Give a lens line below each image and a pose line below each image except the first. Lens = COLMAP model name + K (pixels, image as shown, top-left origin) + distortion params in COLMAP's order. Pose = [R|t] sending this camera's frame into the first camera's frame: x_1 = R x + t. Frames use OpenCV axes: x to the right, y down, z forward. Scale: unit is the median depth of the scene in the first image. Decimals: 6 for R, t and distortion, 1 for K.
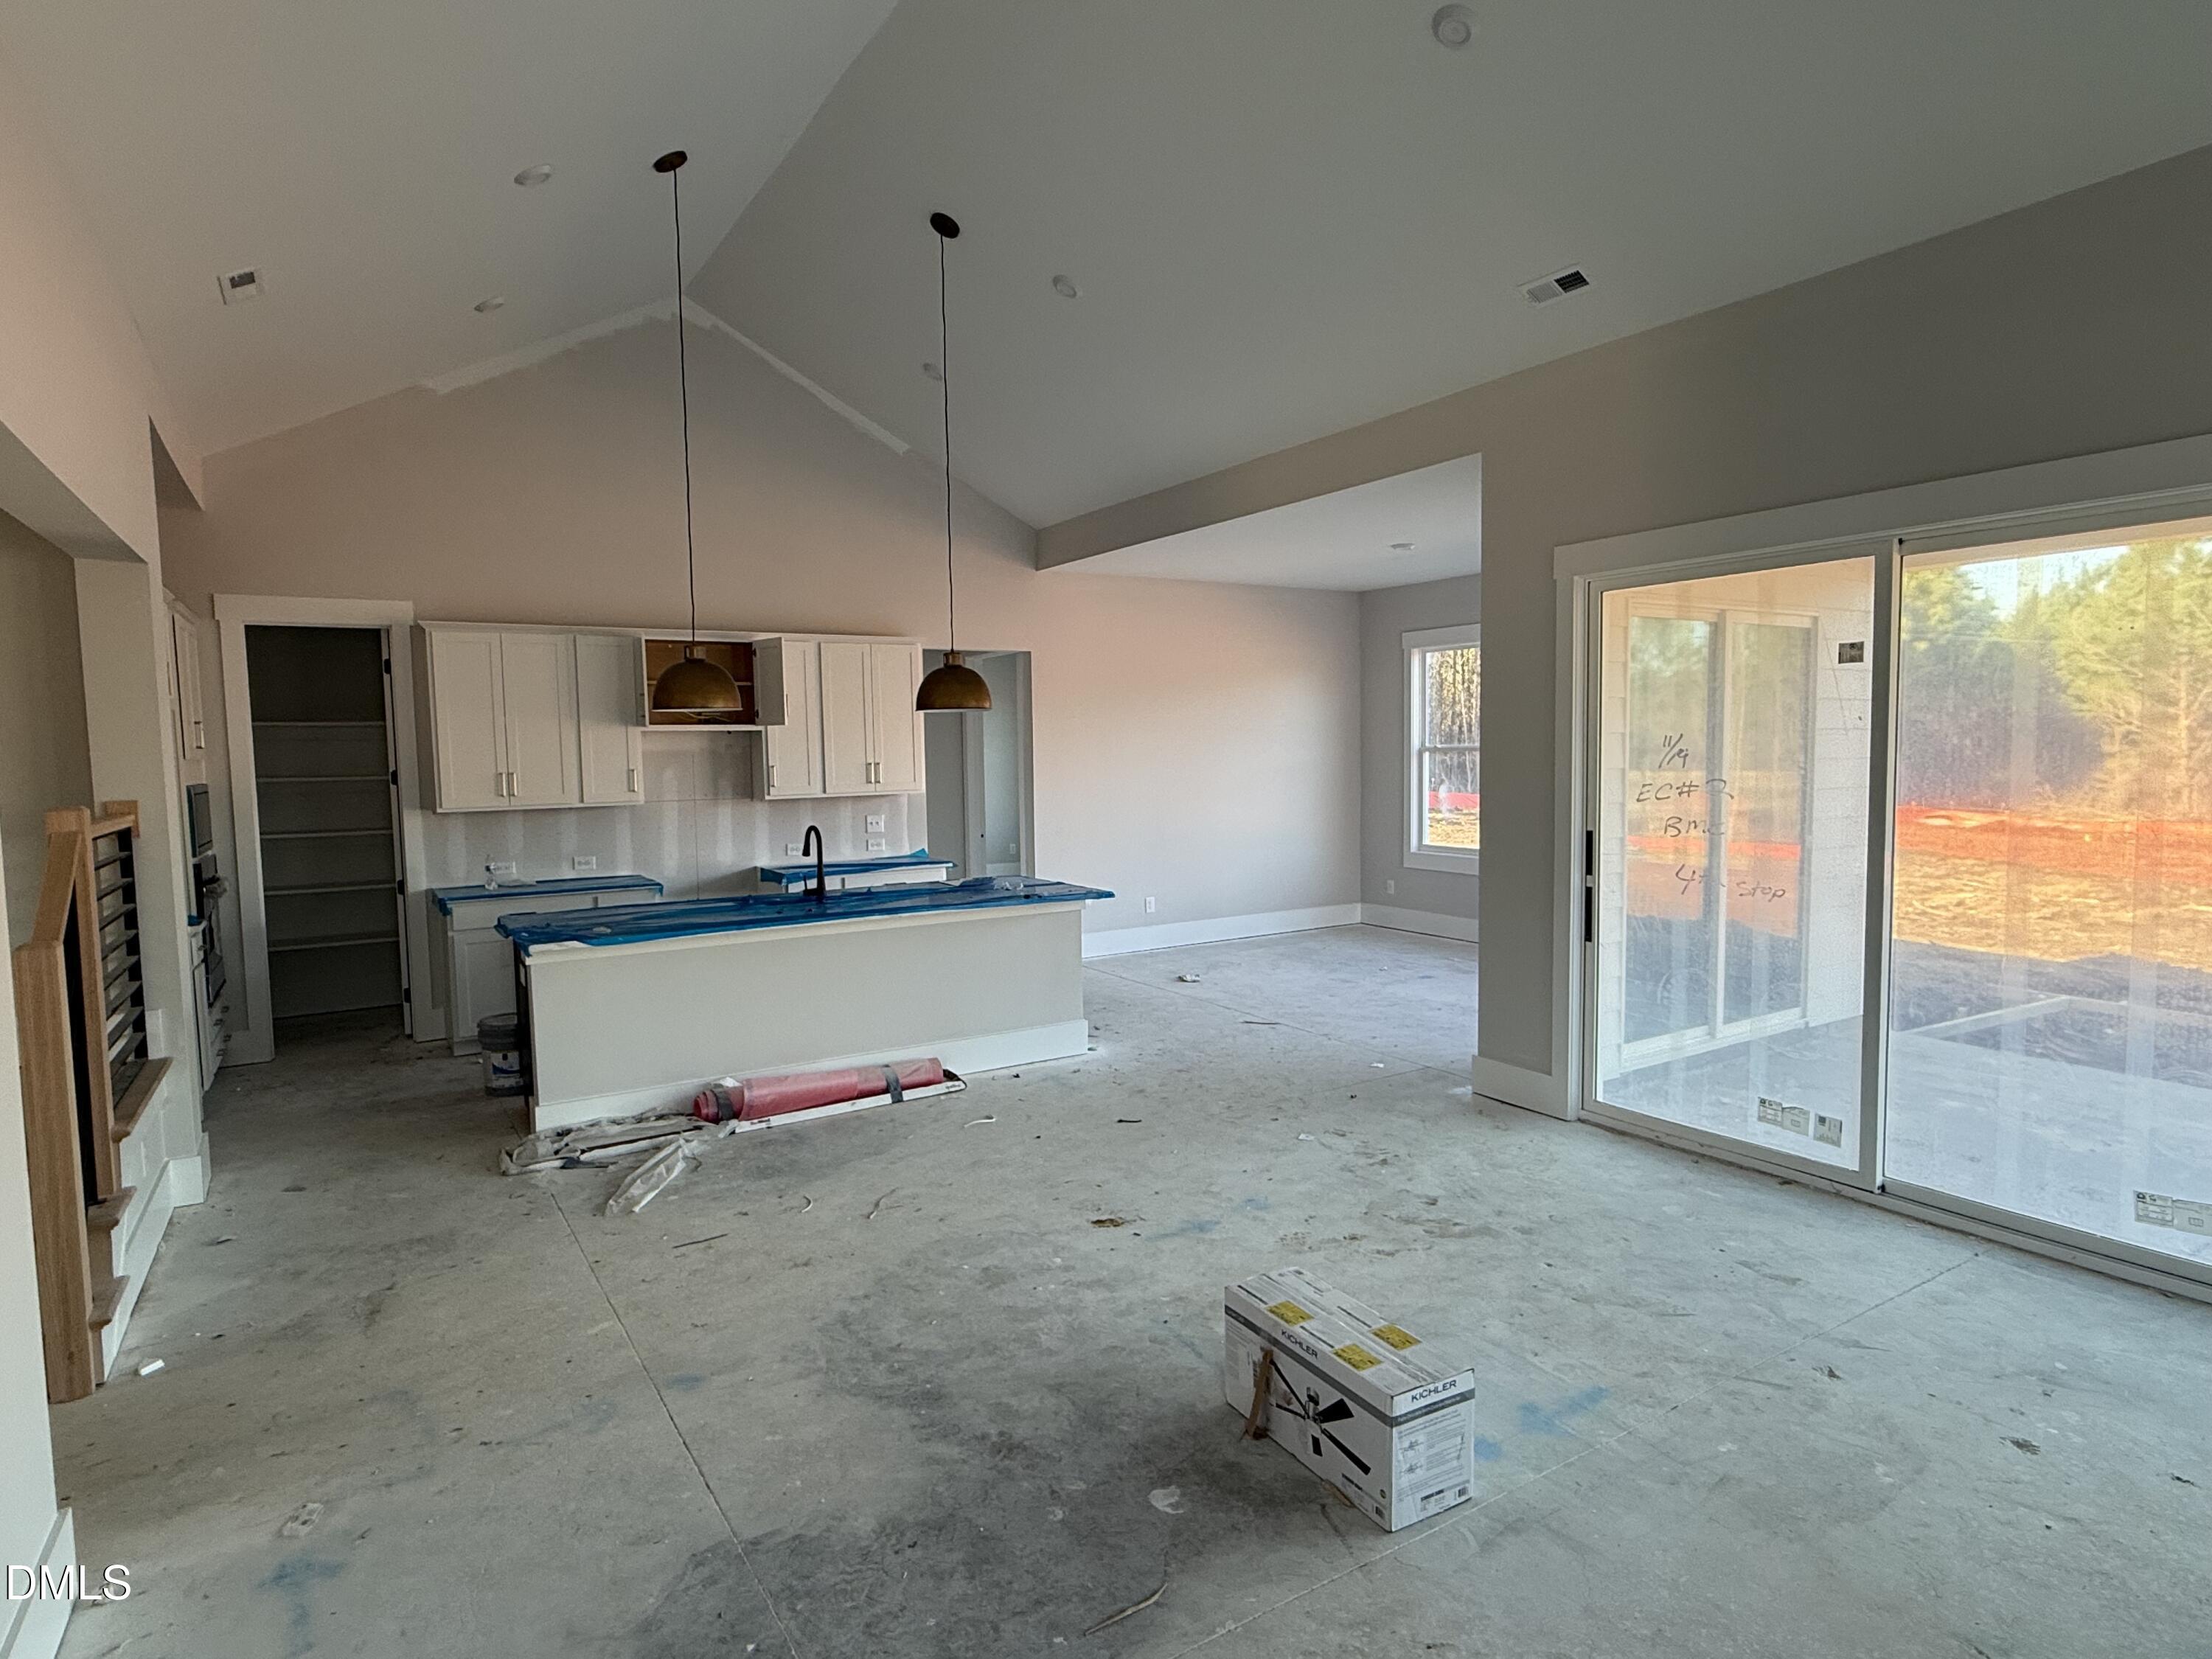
lens RADIAL K [[1203.4, 0, 1099.4], [0, 1203.4, 829.7], [0, 0, 1]] dist [-0.000005, 0.000809]
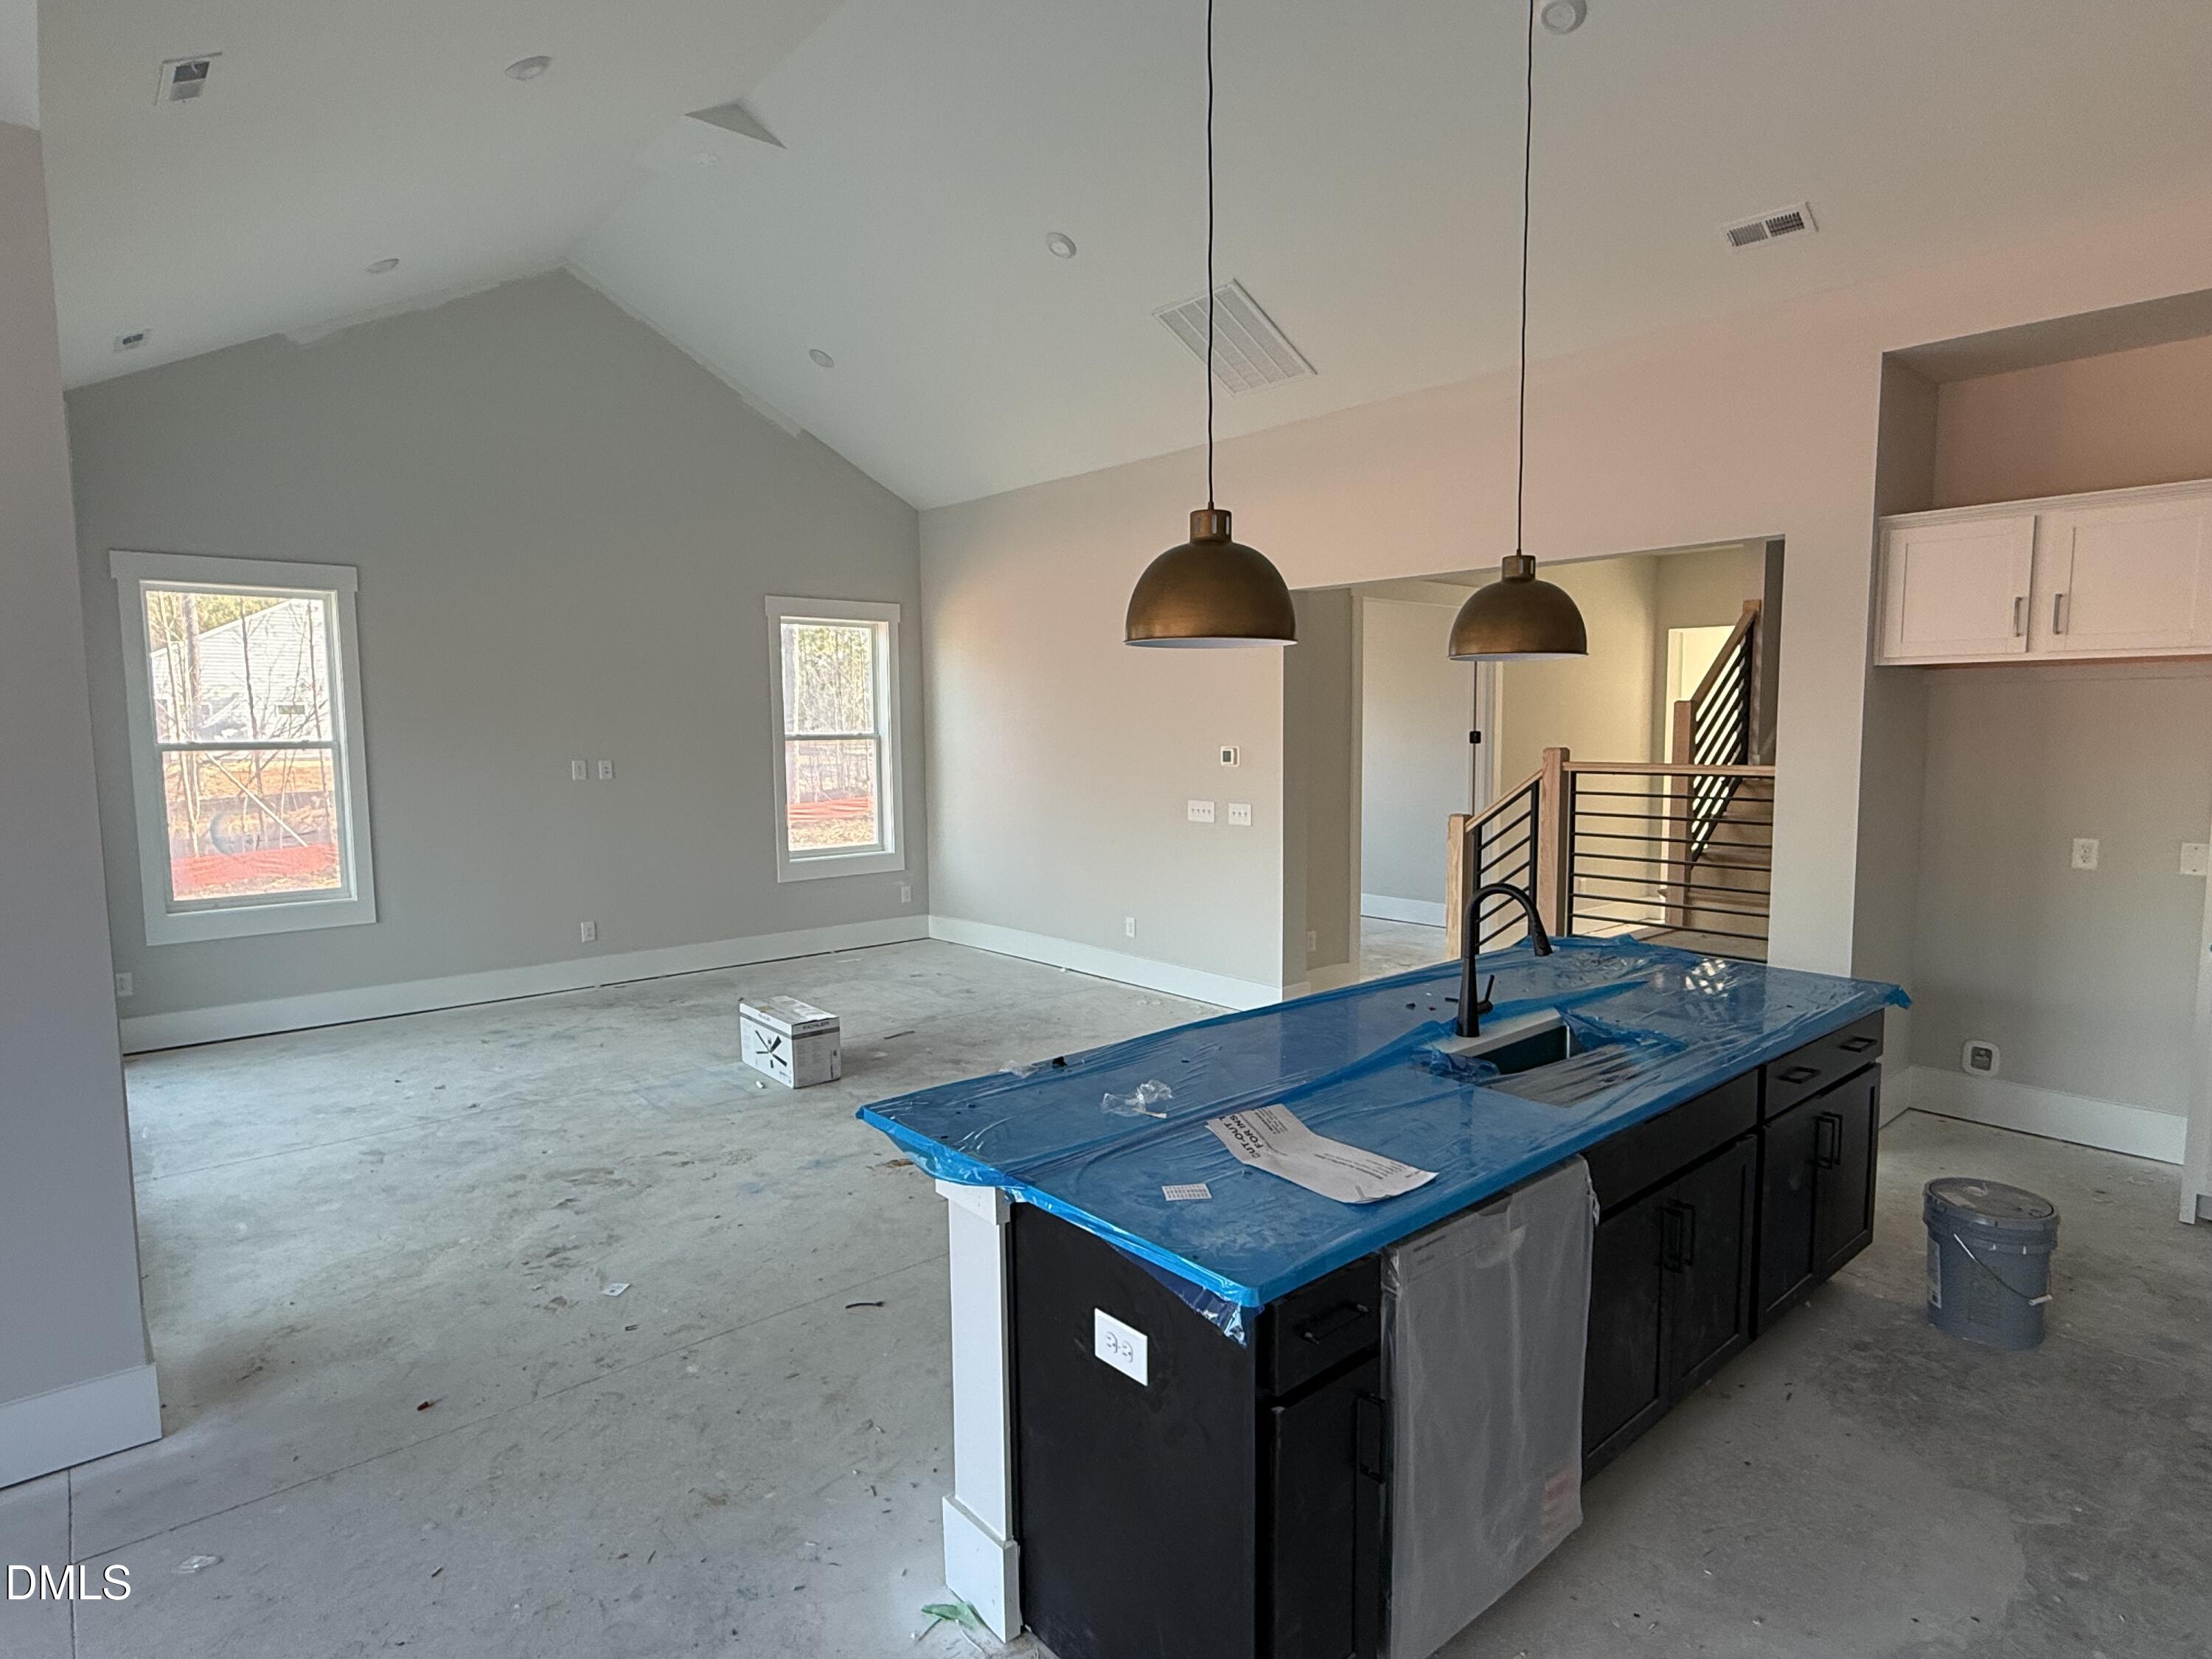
lens RADIAL K [[1203.4, 0, 1099.4], [0, 1203.4, 829.7], [0, 0, 1]] dist [-0.000005, 0.000809]
pose [[-0.987240, 0.039271, -0.154322, -0.012608], [0.013627, 0.986394, 0.163835, -0.153298], [0.158656, 0.159641, -0.974342, 2.107925]]
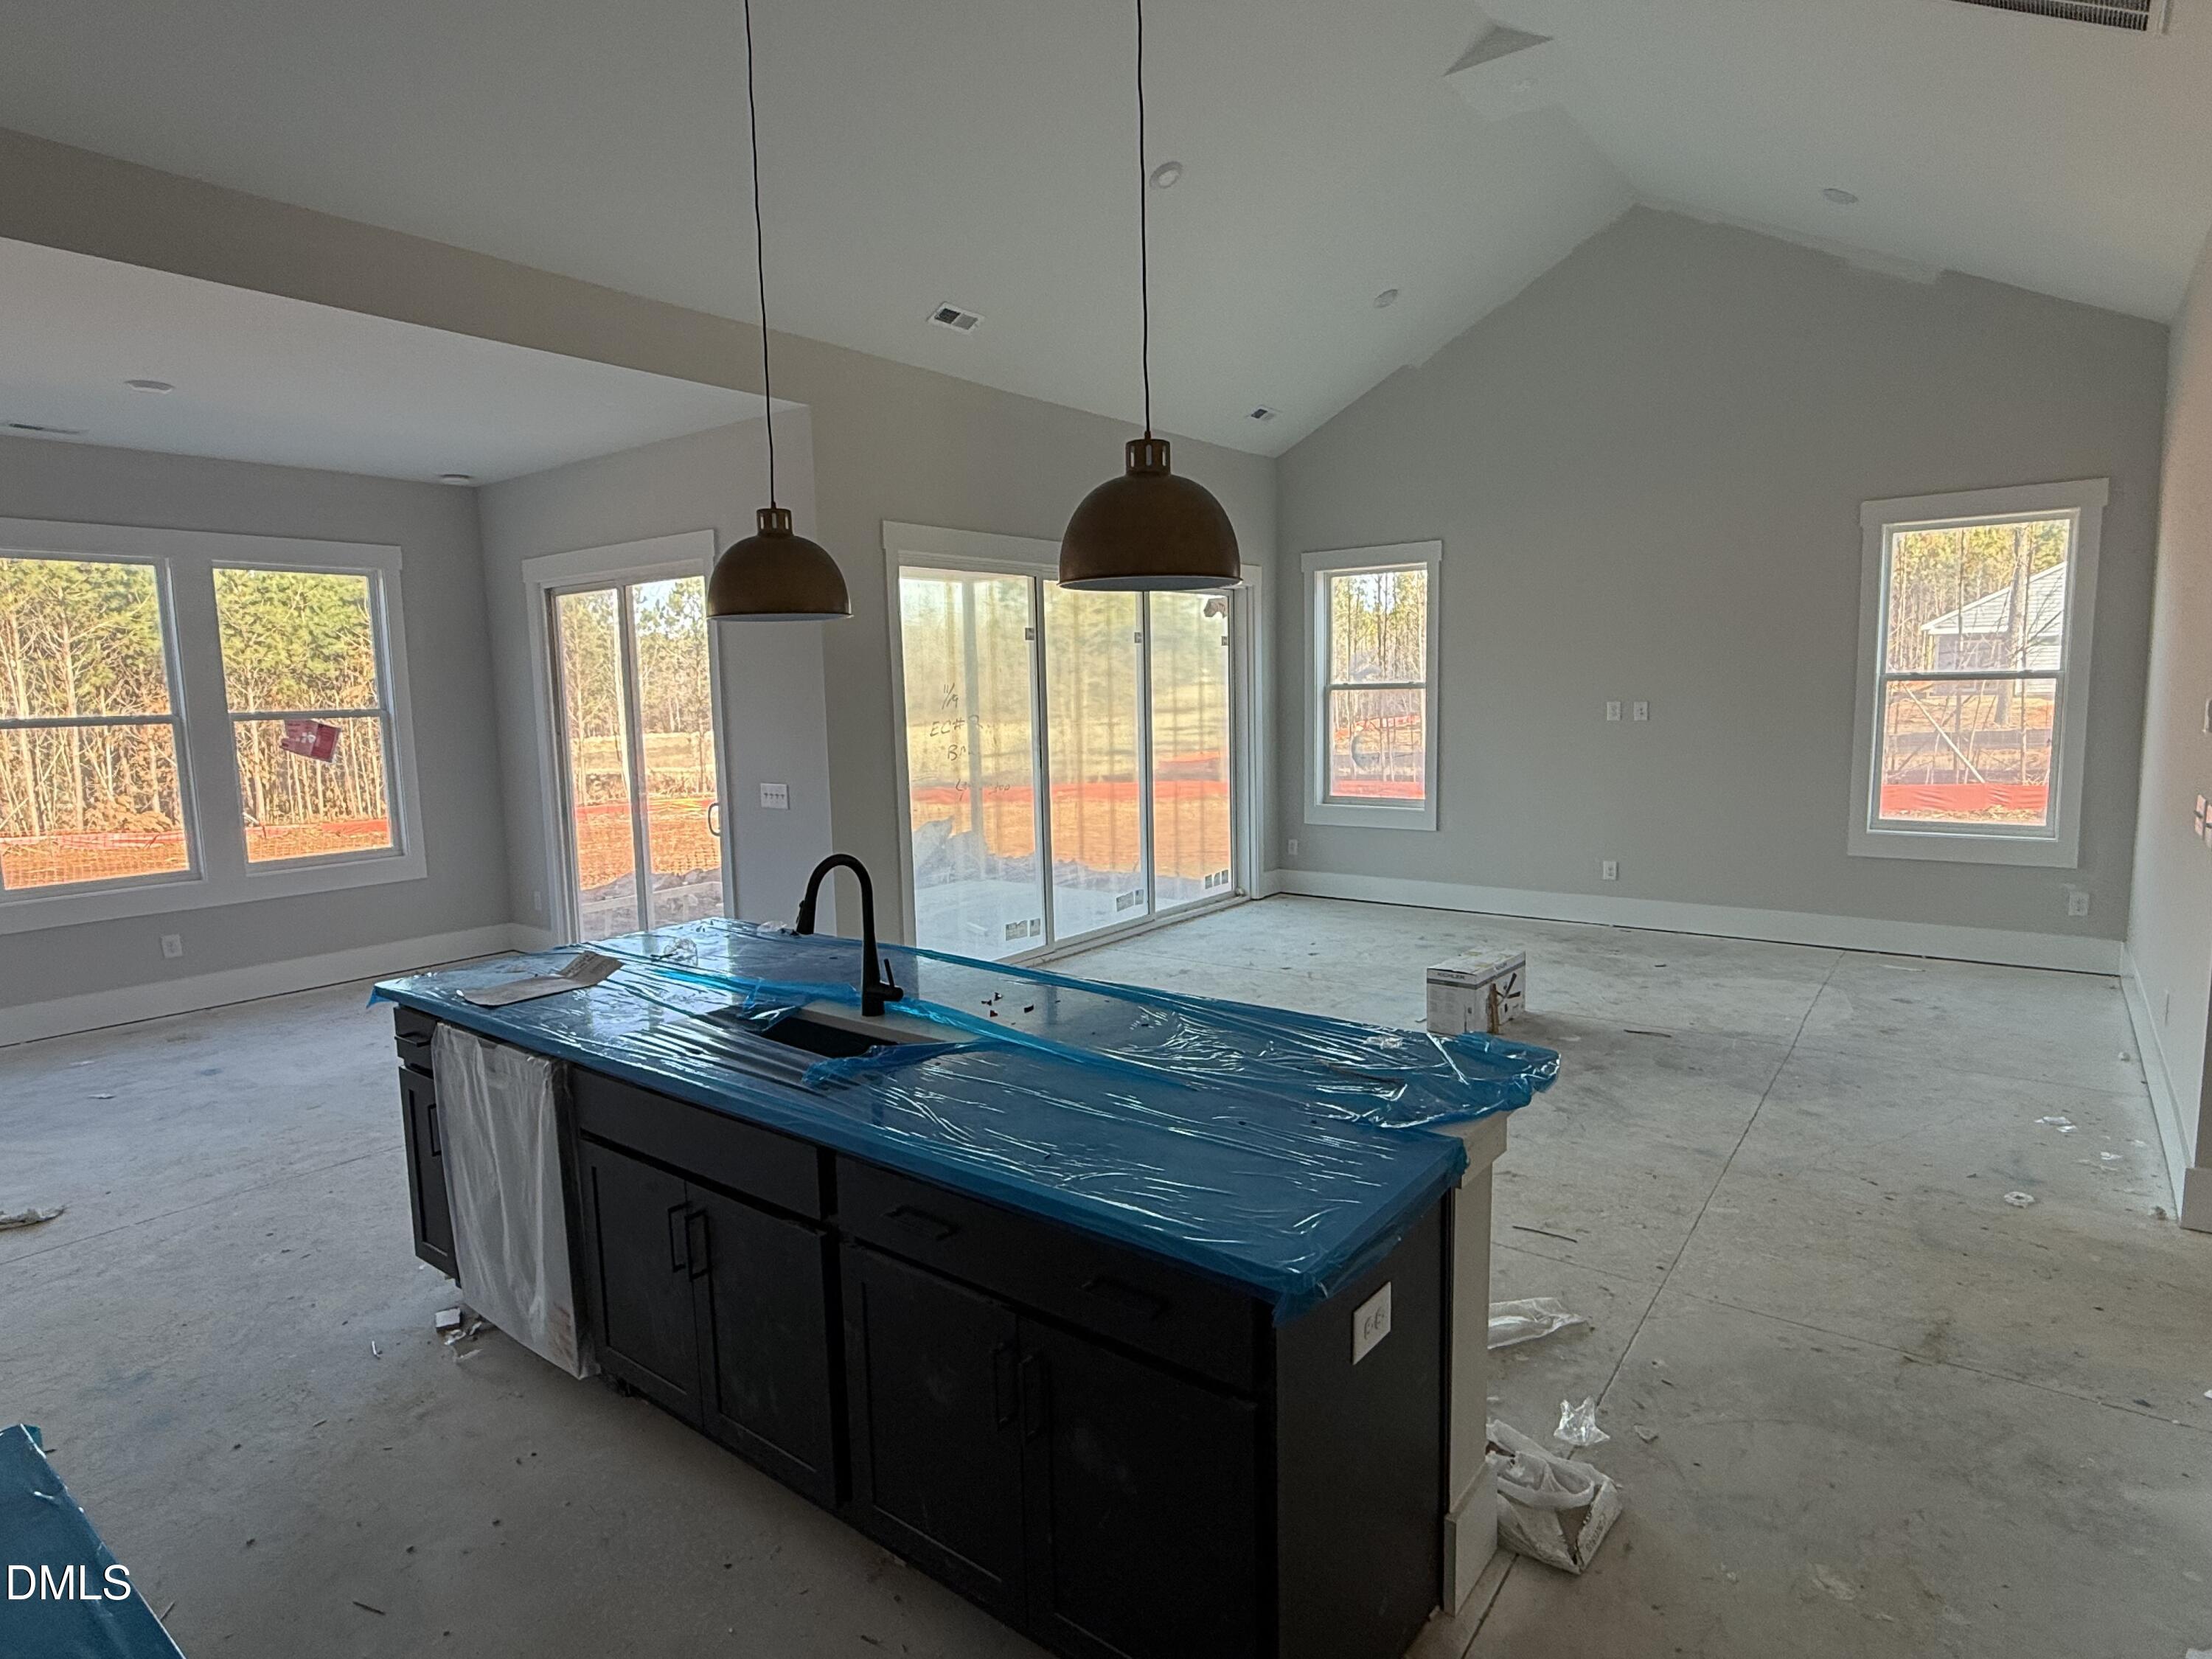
lens RADIAL K [[1203.4, 0, 1099.4], [0, 1203.4, 829.7], [0, 0, 1]] dist [-0.000005, 0.000809]
pose [[-0.345627, -0.088294, 0.934209, -1.009699], [0.098752, 0.986613, 0.129781, -0.090770], [-0.933161, 0.137111, -0.332281, 1.554174]]
